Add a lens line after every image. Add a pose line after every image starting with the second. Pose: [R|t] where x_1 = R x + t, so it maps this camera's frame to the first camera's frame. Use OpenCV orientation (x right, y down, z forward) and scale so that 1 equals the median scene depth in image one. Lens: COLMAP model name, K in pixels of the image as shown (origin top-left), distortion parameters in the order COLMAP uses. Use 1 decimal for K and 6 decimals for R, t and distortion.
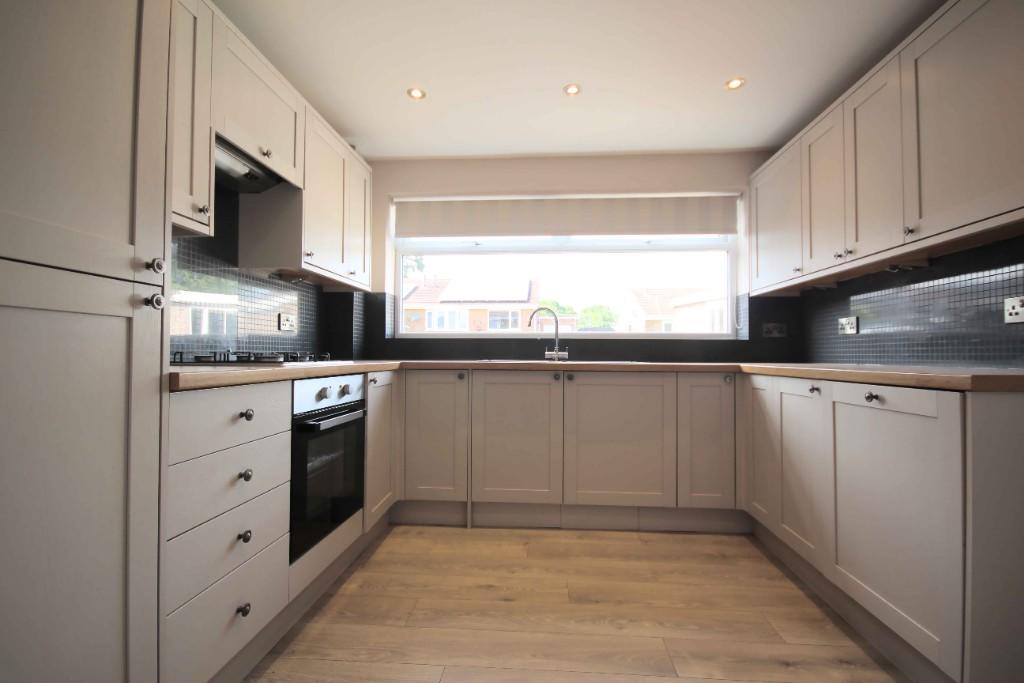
lens RADIAL K [[472.3, 0, 513.8], [0, 472.3, 346.0], [0, 0, 1]] dist [0.001355, 0.000178]
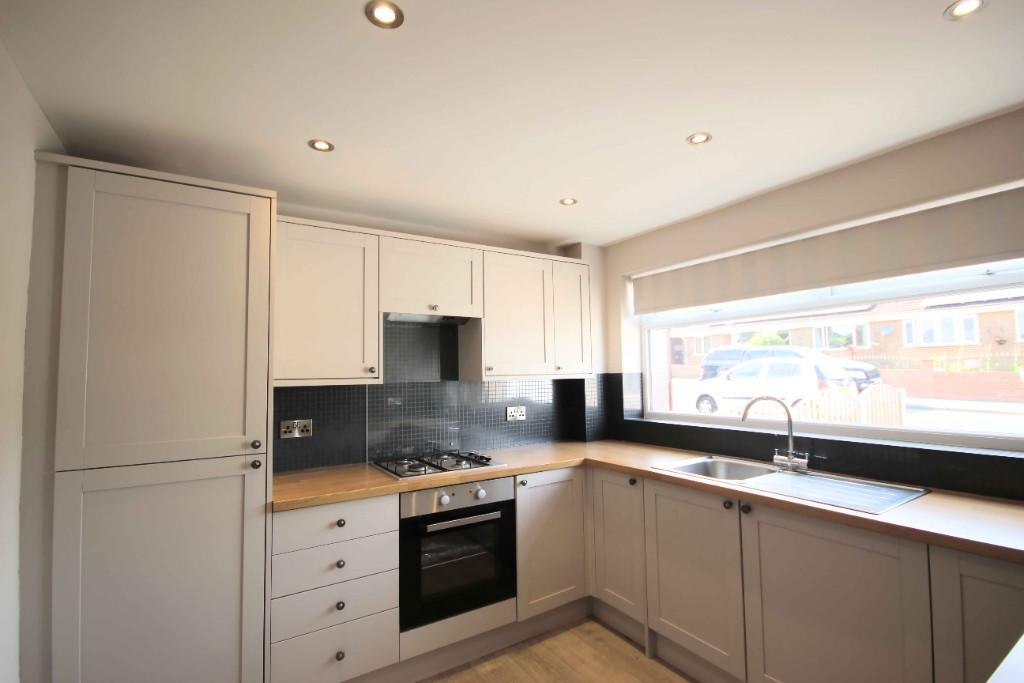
lens RADIAL K [[479.2, 0, 513.9], [0, 479.2, 349.7], [0, 0, 1]] dist [0.003154, 0.000412]
pose [[0.608515, -0.058159, -0.791408, 0.596187], [0.034337, 0.998306, -0.046962, -0.185582], [0.792799, 0.001403, 0.609481, 0.298351]]
